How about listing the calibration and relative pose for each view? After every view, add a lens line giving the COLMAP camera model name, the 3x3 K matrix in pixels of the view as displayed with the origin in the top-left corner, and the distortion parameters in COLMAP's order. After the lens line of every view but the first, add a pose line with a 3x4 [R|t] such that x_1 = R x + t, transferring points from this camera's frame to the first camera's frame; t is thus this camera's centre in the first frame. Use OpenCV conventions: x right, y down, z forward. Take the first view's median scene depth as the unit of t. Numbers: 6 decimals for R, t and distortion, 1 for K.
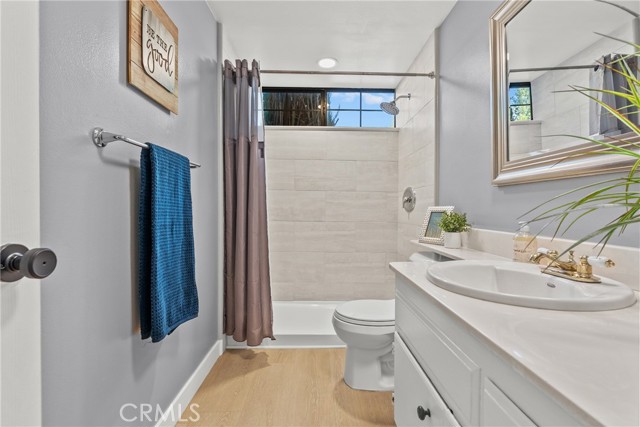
lens RADIAL K [[295.0, 0, 320.7], [0, 295.0, 212.8], [0, 0, 1]] dist [0.002860, 0.001447]
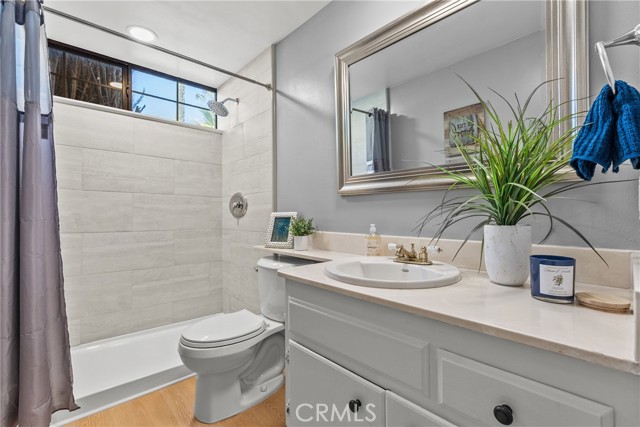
lens RADIAL K [[295.0, 0, 320.7], [0, 295.0, 212.2], [0, 0, 1]] dist [0.002860, 0.001447]
pose [[0.752237, -0.001131, 0.658892, -0.175965], [0.014504, 0.999785, -0.014843, -0.003551], [-0.658733, 0.020722, 0.752091, 0.100340]]
